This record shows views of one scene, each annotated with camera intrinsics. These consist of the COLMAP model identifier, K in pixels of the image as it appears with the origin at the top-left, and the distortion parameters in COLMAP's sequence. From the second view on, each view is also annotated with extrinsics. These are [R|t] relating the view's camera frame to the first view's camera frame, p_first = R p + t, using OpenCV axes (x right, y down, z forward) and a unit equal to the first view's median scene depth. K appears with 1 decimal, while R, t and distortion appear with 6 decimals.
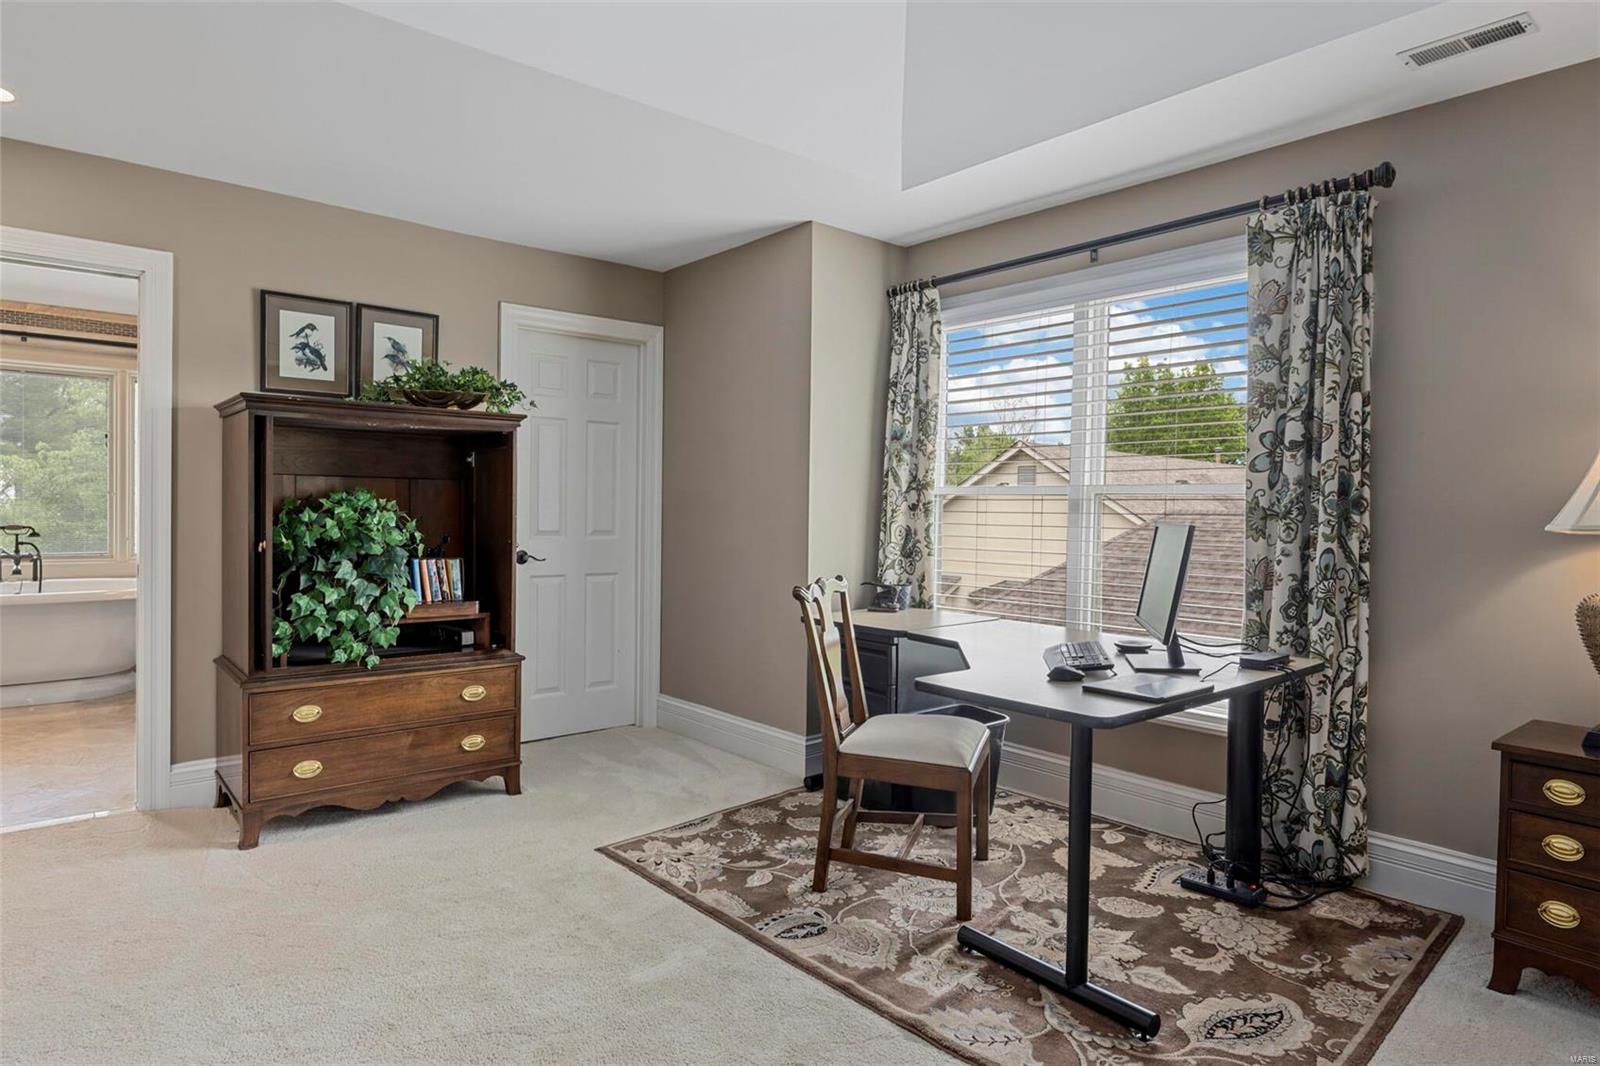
lens RADIAL K [[917.8, 0, 800.0], [0, 917.8, 533.0], [0, 0, 1]] dist [-0.008237, 0.001005]
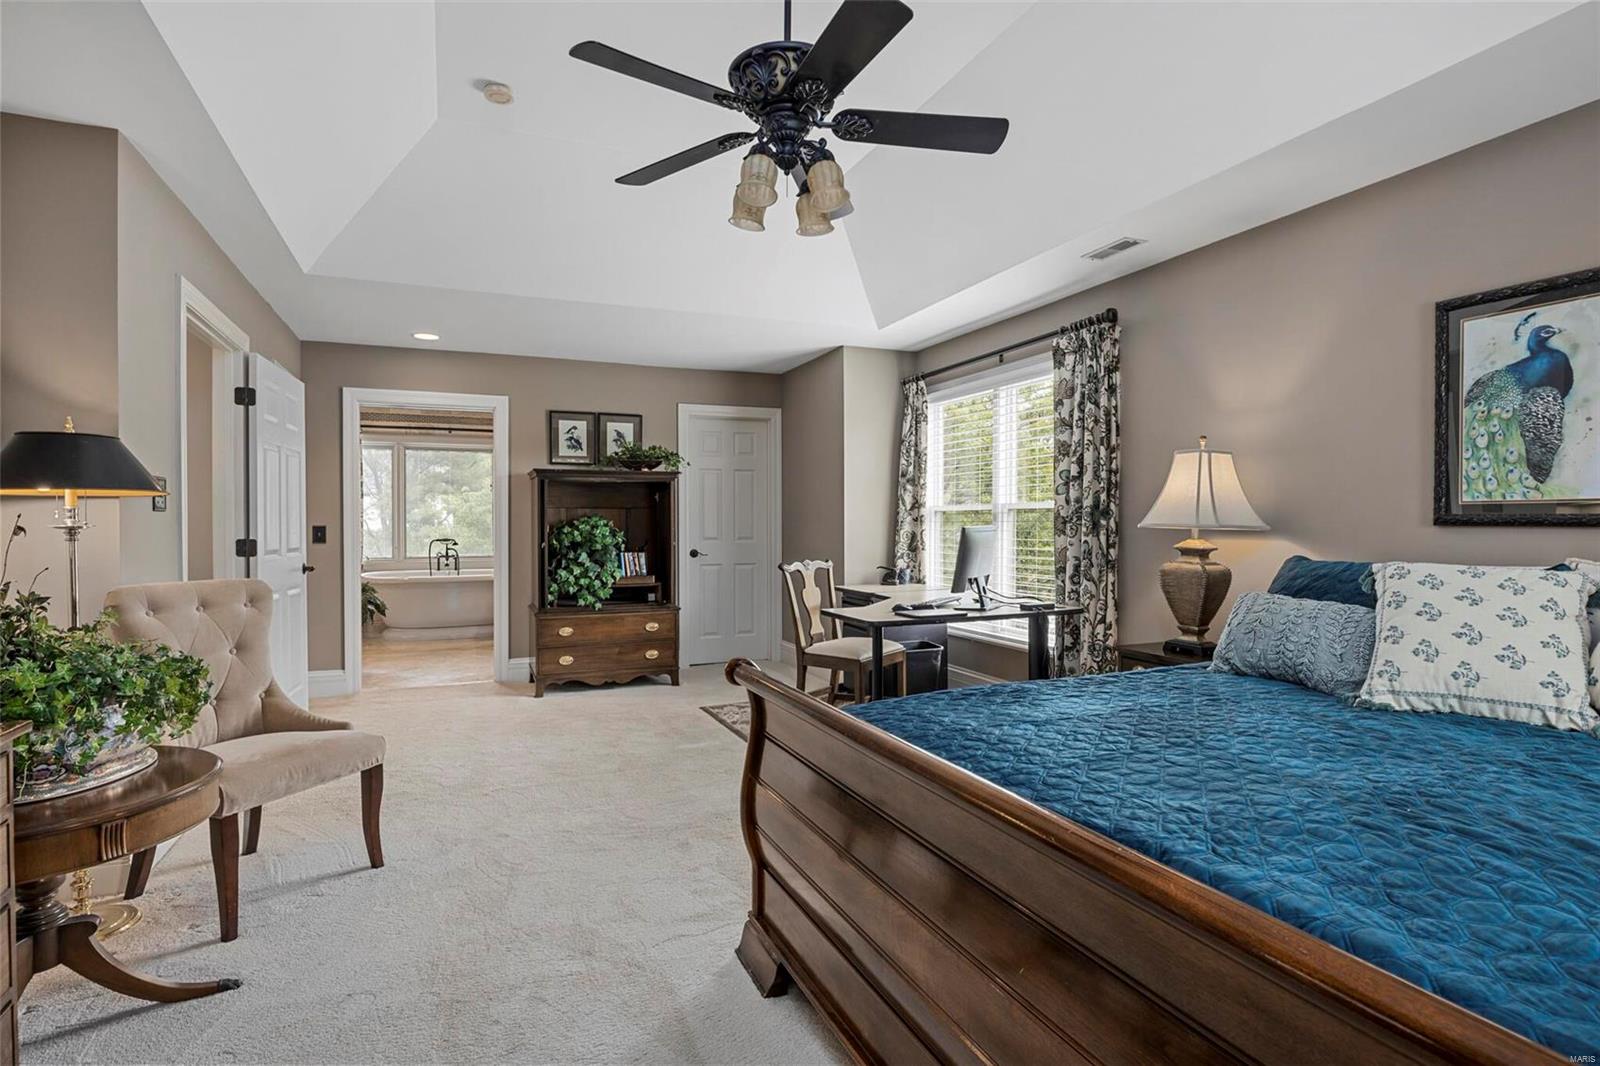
lens RADIAL K [[824.2, 0, 800.0], [0, 824.2, 533.0], [0, 0, 1]] dist [0.000657, -0.000120]
pose [[0.950799, -0.012803, -0.309545, 0.428486], [0.008452, 0.999846, -0.015393, 0.017555], [0.309695, 0.012019, 0.950760, -0.457844]]
